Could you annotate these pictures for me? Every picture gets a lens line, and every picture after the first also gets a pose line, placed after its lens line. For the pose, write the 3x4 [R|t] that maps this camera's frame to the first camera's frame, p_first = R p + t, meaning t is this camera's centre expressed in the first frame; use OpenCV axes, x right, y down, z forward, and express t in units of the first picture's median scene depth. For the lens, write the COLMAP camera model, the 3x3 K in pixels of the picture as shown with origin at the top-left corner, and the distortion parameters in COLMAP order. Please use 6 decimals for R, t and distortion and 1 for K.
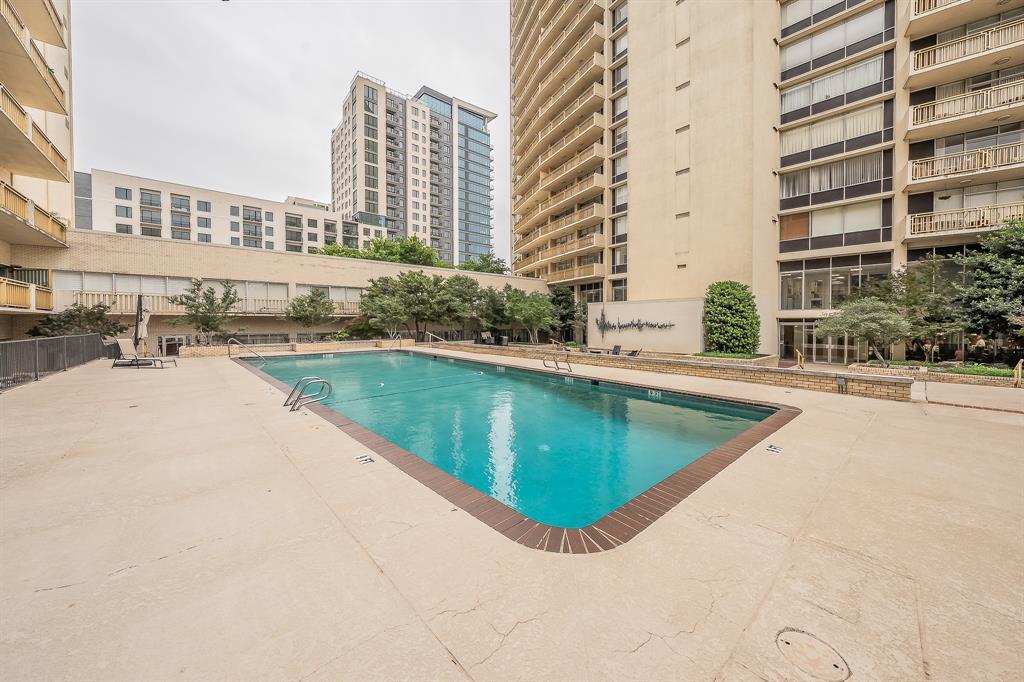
lens RADIAL K [[357.7, 0, 510.2], [0, 357.7, 332.1], [0, 0, 1]] dist [0.000516, -0.000029]
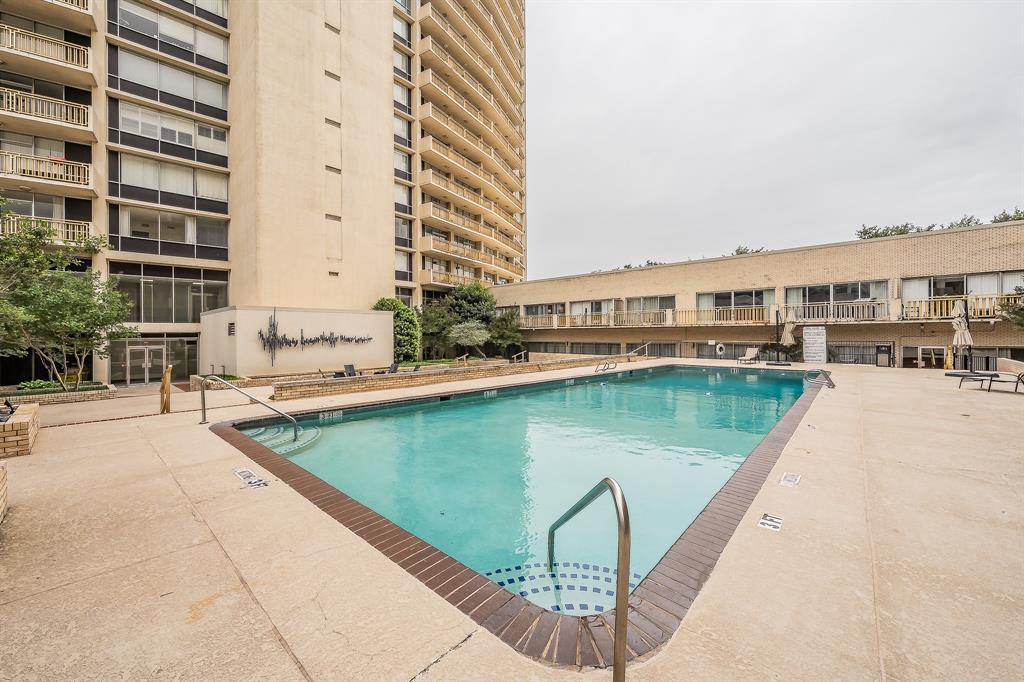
lens RADIAL K [[402.8, 0, 512.0], [0, 402.8, 341.0], [0, 0, 1]] dist [-0.000935, 0.000011]
pose [[-0.103679, -0.013281, 0.994522, -0.551258], [0.032494, 0.999332, 0.016733, -0.016474], [-0.994080, 0.034051, -0.103178, 0.632803]]
